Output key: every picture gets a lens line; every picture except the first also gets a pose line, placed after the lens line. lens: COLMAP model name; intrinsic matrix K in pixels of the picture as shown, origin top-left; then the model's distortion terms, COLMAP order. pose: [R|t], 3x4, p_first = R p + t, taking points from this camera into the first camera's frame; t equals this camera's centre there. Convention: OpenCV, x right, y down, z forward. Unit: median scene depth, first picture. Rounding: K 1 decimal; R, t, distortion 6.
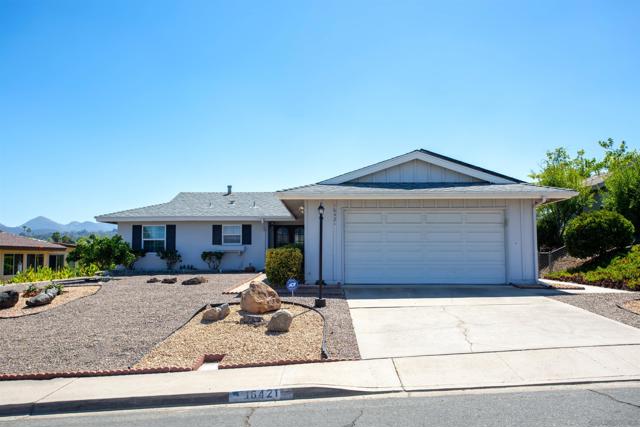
lens RADIAL K [[569.5, 0, 315.0], [0, 569.5, 214.5], [0, 0, 1]] dist [0.004891, 0.036636]
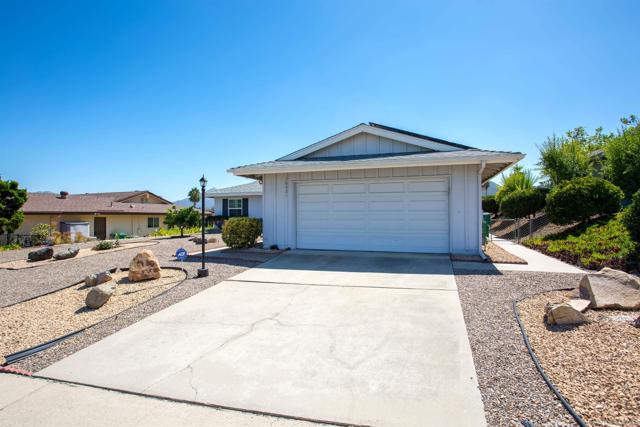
lens RADIAL K [[340.8, 0, 320.8], [0, 340.8, 216.7], [0, 0, 1]] dist [-0.017287, 0.005228]
pose [[0.952088, 0.000832, -0.305823, 0.291464], [0.021926, 0.997237, 0.070971, 0.011888], [0.305037, -0.074276, 0.949439, 0.362987]]
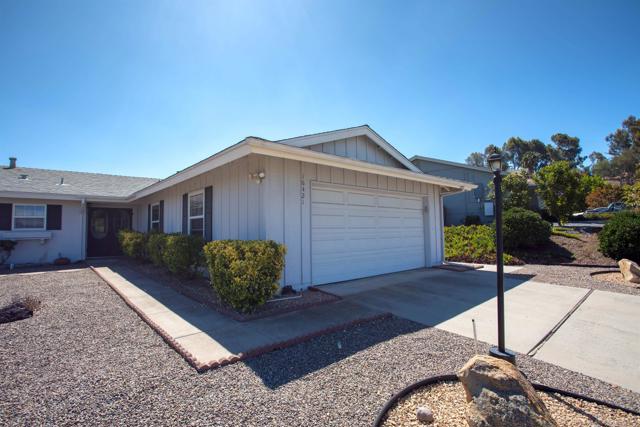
lens RADIAL K [[313.6, 0, 306.8], [0, 313.6, 211.8], [0, 0, 1]] dist [-0.035257, 0.010292]
pose [[0.754092, 0.031630, 0.656007, -0.205739], [-0.033169, 0.999399, -0.010058, 0.030534], [-0.655931, -0.014174, 0.754688, 0.676625]]
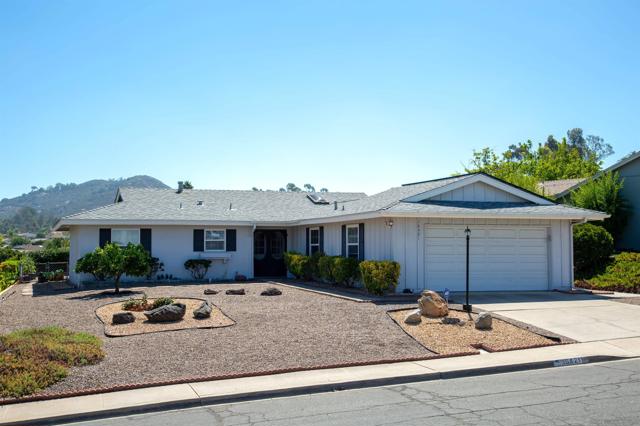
lens RADIAL K [[806.0, 0, 313.6], [0, 806.0, 214.3], [0, 0, 1]] dist [0.136046, 0.000000]
pose [[0.936633, 0.016699, 0.349915, -0.681459], [-0.025491, 0.999464, 0.020535, -0.055069], [-0.349384, -0.028153, 0.936557, -0.388152]]
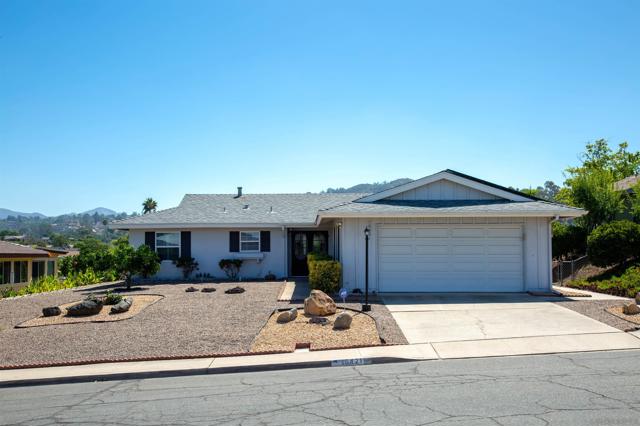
lens RADIAL K [[789.7, 0, 314.4], [0, 789.7, 224.6], [0, 0, 1]] dist [0.113368, 0.000000]
pose [[0.999638, -0.001444, 0.026862, -0.110078], [0.000458, 0.999327, 0.036683, -0.064218], [-0.026897, -0.036658, 0.998966, -0.514377]]
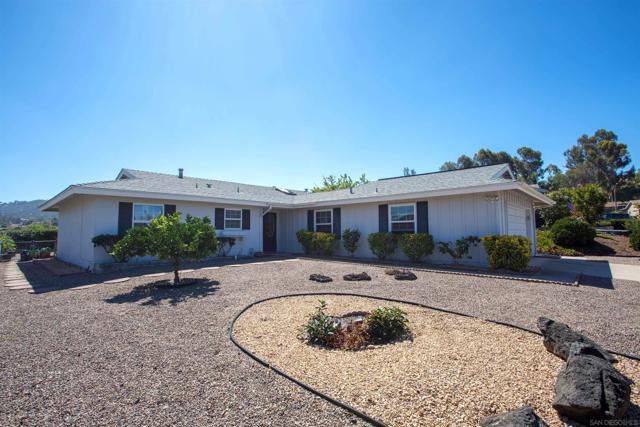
lens RADIAL K [[313.6, 0, 305.7], [0, 313.6, 217.6], [0, 0, 1]] dist [-0.035257, 0.010292]
pose [[0.686097, 0.035711, 0.726633, -0.681489], [-0.047827, 0.998848, -0.003930, 0.043766], [-0.725937, -0.032056, 0.687014, 0.825384]]
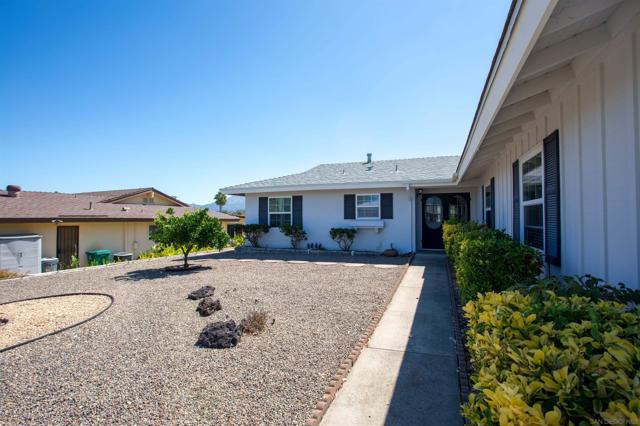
lens RADIAL K [[307.6, 0, 326.1], [0, 307.6, 213.7], [0, 0, 1]] dist [-0.019668, 0.000969]
pose [[0.943276, -0.002557, -0.331999, -0.089328], [0.021399, 0.998360, 0.053108, 0.032653], [0.331319, -0.057199, 0.941783, 0.878262]]
